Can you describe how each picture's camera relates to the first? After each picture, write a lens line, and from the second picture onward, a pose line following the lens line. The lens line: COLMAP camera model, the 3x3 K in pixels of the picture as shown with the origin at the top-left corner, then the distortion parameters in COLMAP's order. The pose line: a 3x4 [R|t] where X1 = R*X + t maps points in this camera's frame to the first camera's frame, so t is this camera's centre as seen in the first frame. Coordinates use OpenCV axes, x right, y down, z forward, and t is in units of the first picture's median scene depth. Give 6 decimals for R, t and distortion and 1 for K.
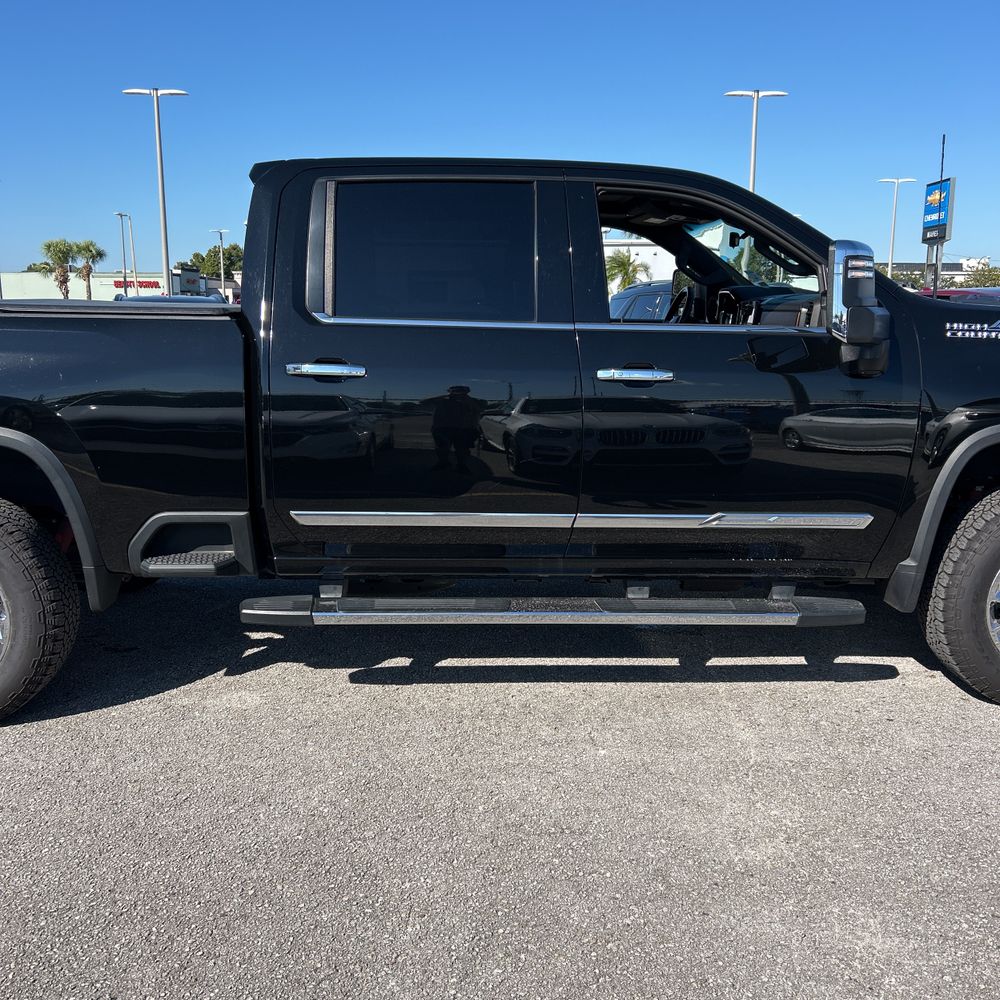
lens RADIAL K [[1019.0, 0, 497.8], [0, 1019.0, 496.0], [0, 0, 1]] dist [0.052774, -0.068117]
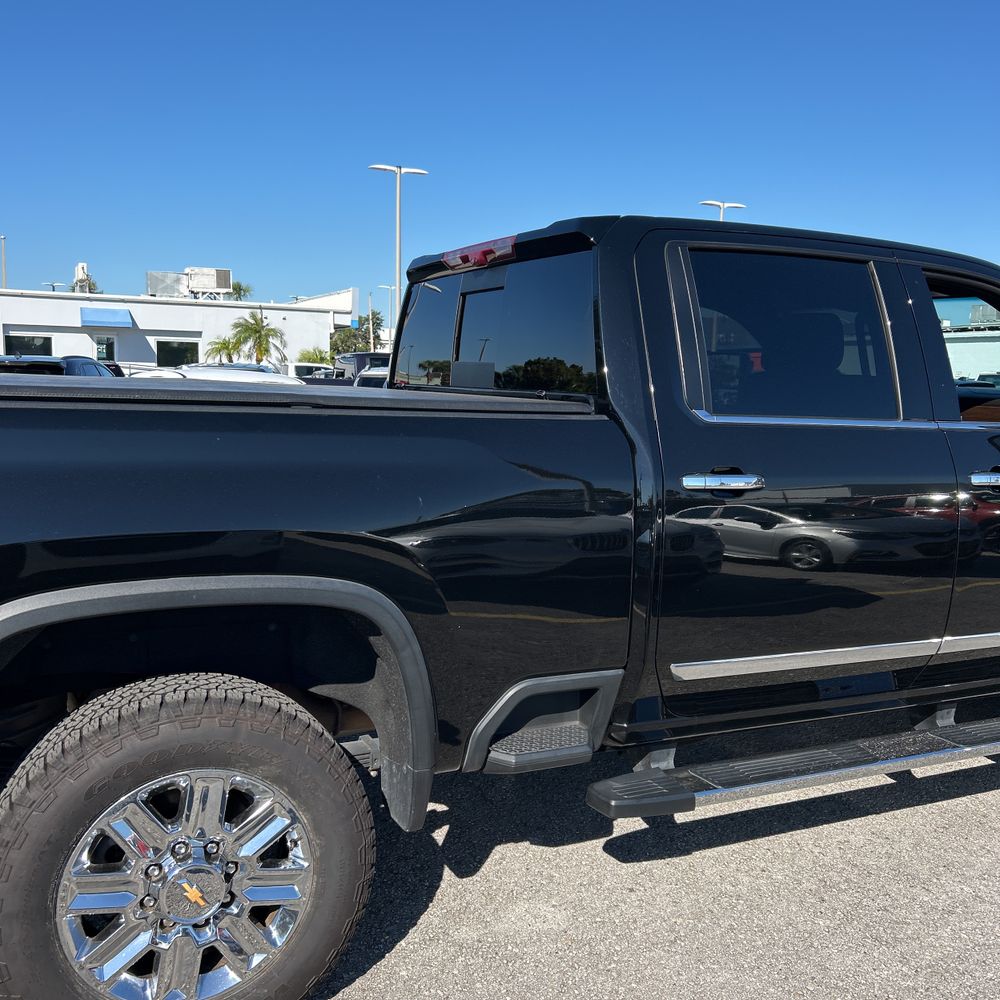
lens RADIAL K [[1021.3, 0, 498.0], [0, 1021.3, 521.7], [0, 0, 1]] dist [0.027667, -0.020500]
pose [[0.918681, -0.030282, 0.393838, -0.576612], [0.044683, 0.998624, -0.027446, -0.070420], [-0.392465, 0.042812, 0.918770, 0.310592]]
